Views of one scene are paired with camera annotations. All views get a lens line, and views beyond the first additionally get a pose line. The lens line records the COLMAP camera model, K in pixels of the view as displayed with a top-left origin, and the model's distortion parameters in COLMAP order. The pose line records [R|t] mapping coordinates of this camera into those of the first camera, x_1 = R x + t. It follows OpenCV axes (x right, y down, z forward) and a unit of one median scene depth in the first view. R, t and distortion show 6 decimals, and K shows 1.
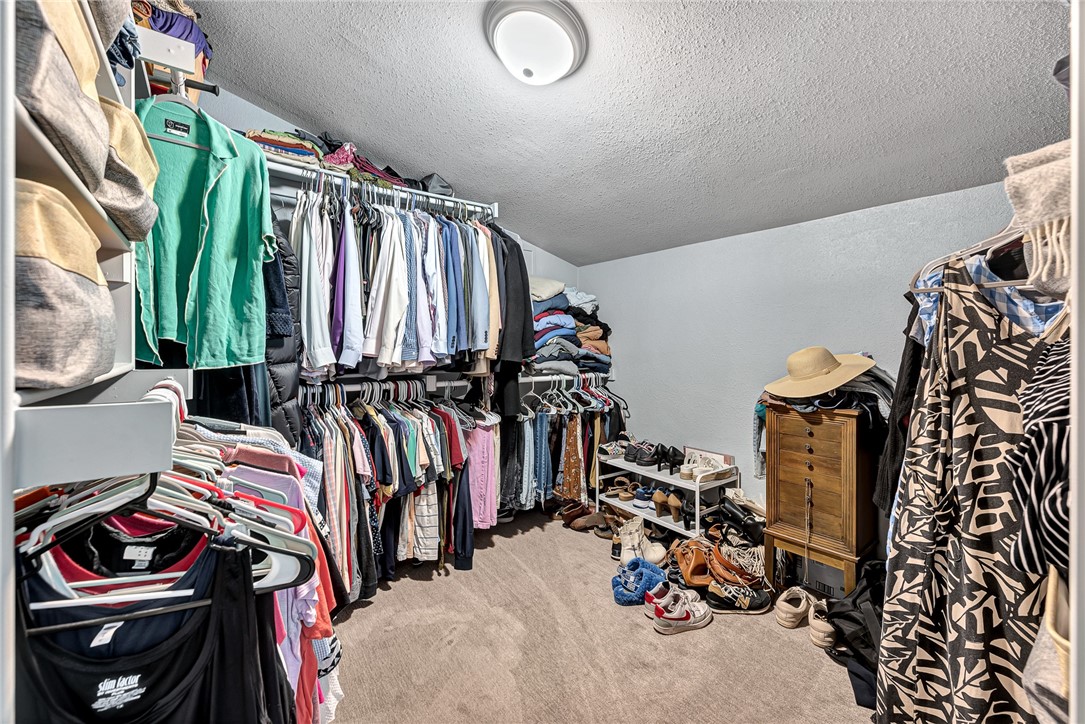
lens RADIAL K [[427.6, 0, 540.2], [0, 427.6, 358.4], [0, 0, 1]] dist [0.006148, -0.002589]
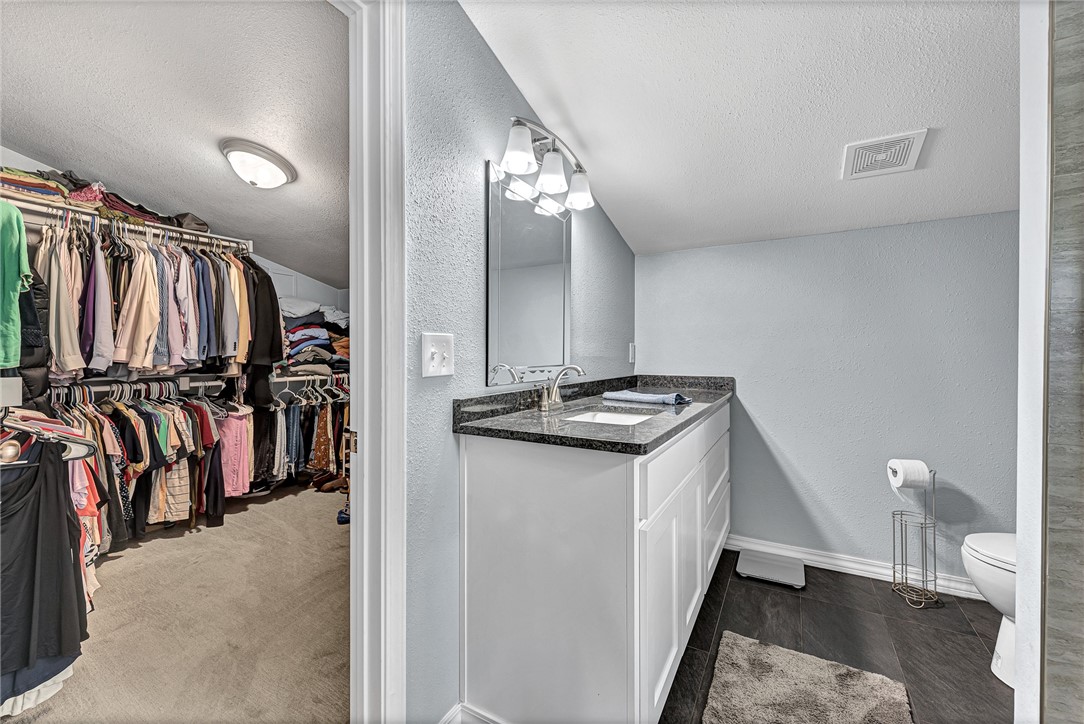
lens RADIAL K [[427.2, 0, 548.3], [0, 427.2, 353.7], [0, 0, 1]] dist [0.006148, -0.002589]
pose [[0.913443, -0.007138, 0.406905, 0.217785], [0.017655, 0.999600, -0.022097, 0.018857], [-0.406584, 0.027369, 0.913203, -0.605362]]
